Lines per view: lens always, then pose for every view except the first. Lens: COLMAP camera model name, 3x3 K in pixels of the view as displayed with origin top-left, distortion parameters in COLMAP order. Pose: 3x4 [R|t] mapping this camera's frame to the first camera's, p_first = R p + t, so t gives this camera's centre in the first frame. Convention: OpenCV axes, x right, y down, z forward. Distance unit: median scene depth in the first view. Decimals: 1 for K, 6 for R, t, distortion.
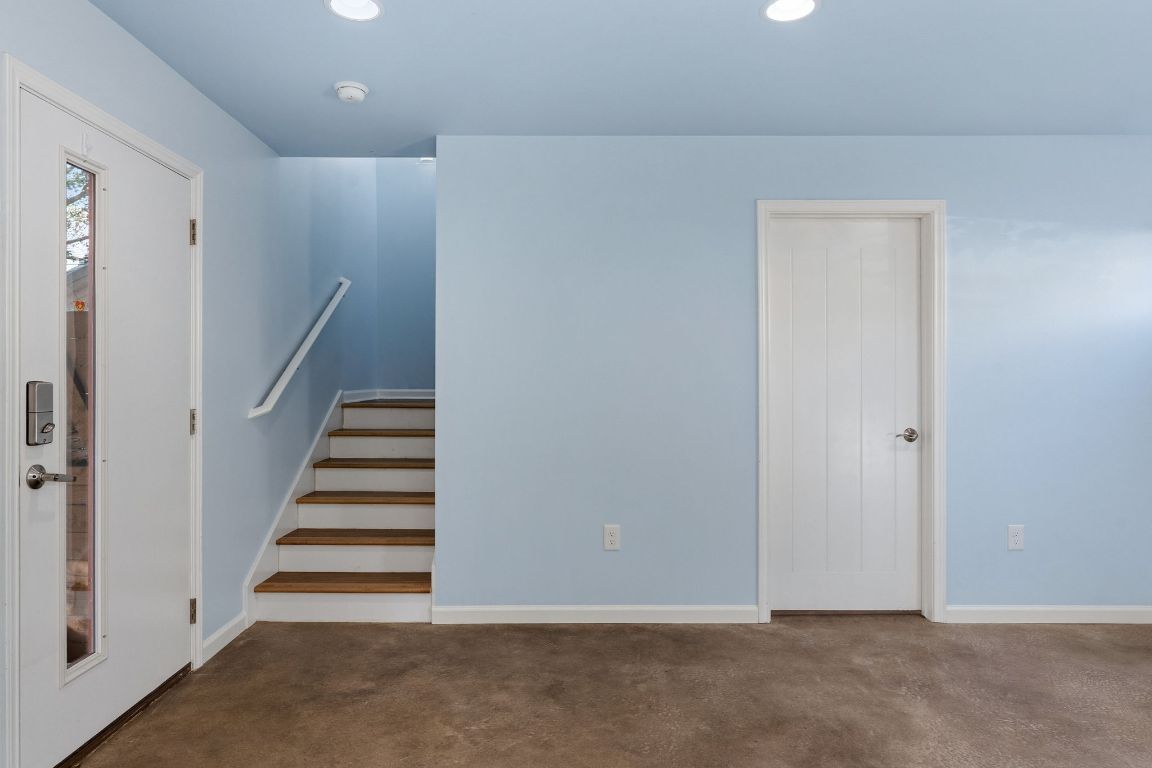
lens RADIAL K [[678.2, 0, 550.8], [0, 678.2, 384.7], [0, 0, 1]] dist [-0.008075, 0.003474]
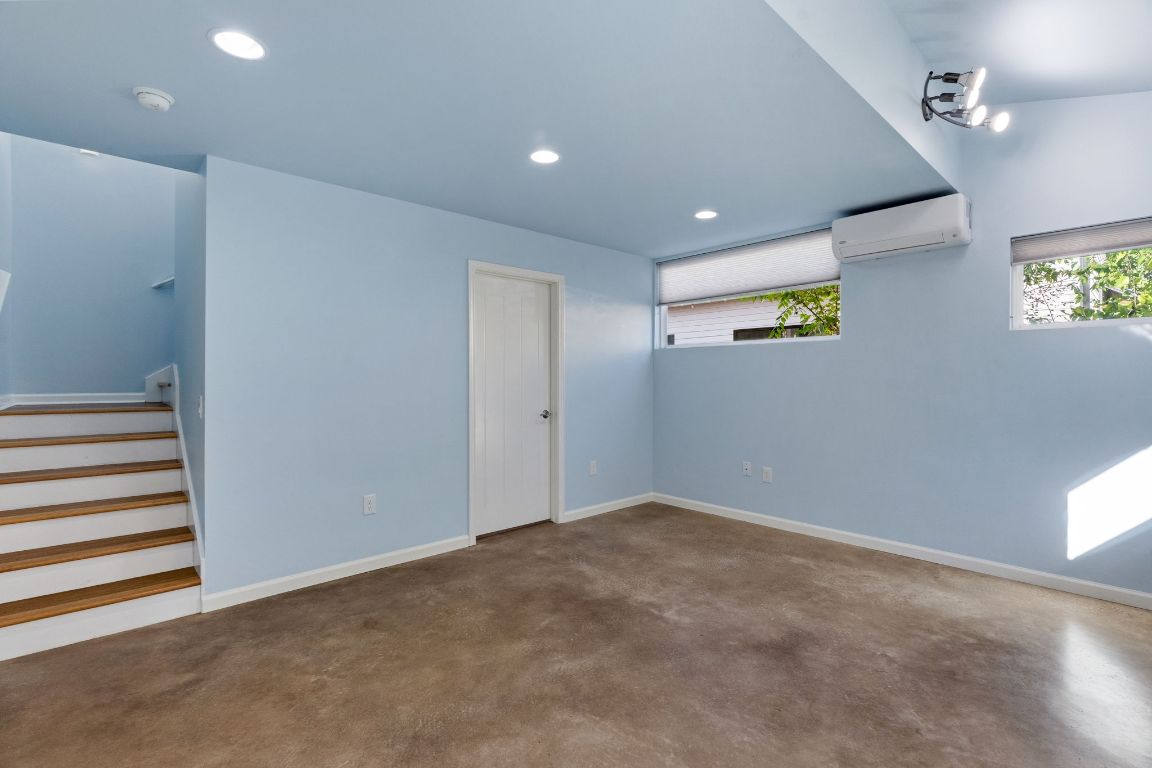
lens RADIAL K [[525.9, 0, 568.2], [0, 525.9, 382.3], [0, 0, 1]] dist [-0.015043, 0.003651]
pose [[0.739003, -0.007367, 0.673662, -0.331796], [0.010213, 0.999948, -0.000268, -0.002883], [-0.673624, 0.007078, 0.739040, 0.009462]]
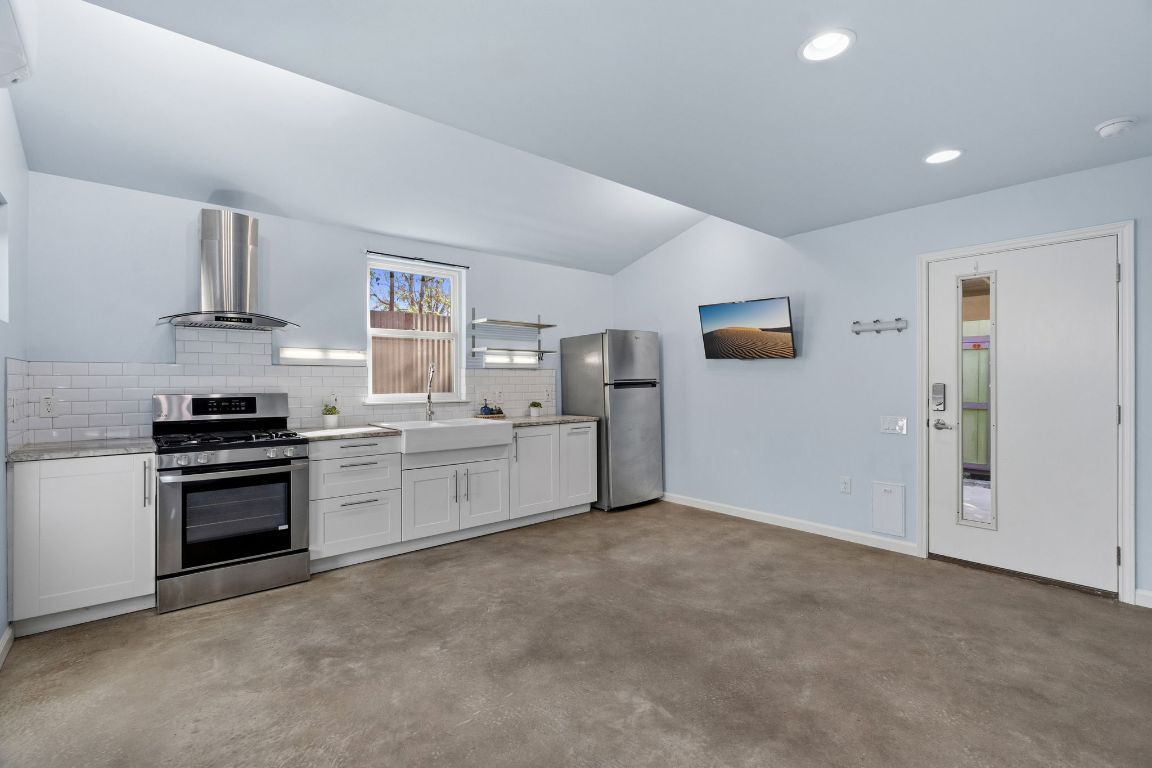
lens RADIAL K [[525.9, 0, 578.9], [0, 525.9, 377.4], [0, 0, 1]] dist [-0.015043, 0.003651]
pose [[-0.748728, -0.005901, -0.662851, 0.880075], [-0.005525, 0.999981, -0.002662, -0.008583], [0.662854, 0.001669, -0.748747, 0.982117]]
